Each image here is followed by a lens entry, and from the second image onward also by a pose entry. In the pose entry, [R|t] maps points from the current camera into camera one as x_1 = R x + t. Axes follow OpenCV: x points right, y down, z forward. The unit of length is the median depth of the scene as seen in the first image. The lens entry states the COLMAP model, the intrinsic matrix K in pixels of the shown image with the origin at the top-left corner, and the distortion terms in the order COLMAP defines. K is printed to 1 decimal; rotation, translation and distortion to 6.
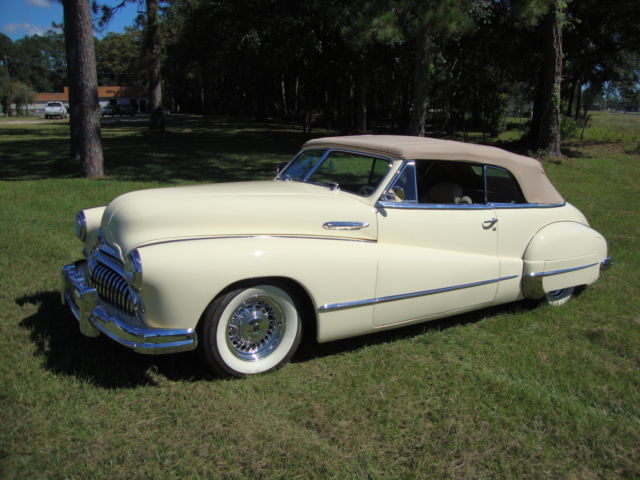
lens RADIAL K [[573.9, 0, 326.4], [0, 573.9, 240.3], [0, 0, 1]] dist [-0.201420, 0.196691]
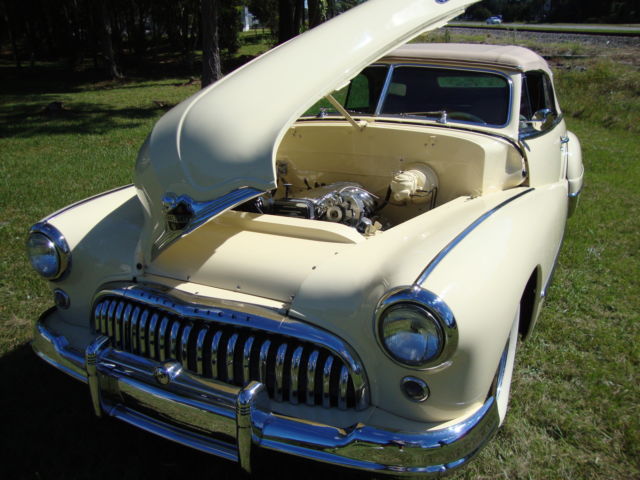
lens RADIAL K [[573.9, 0, 325.0], [0, 573.9, 245.1], [0, 0, 1]] dist [-0.201420, 0.196691]
pose [[0.872509, -0.208046, 0.442092, -0.413207], [0.142615, 0.973855, 0.176827, -0.078010], [-0.467322, -0.091234, 0.879367, 0.413363]]
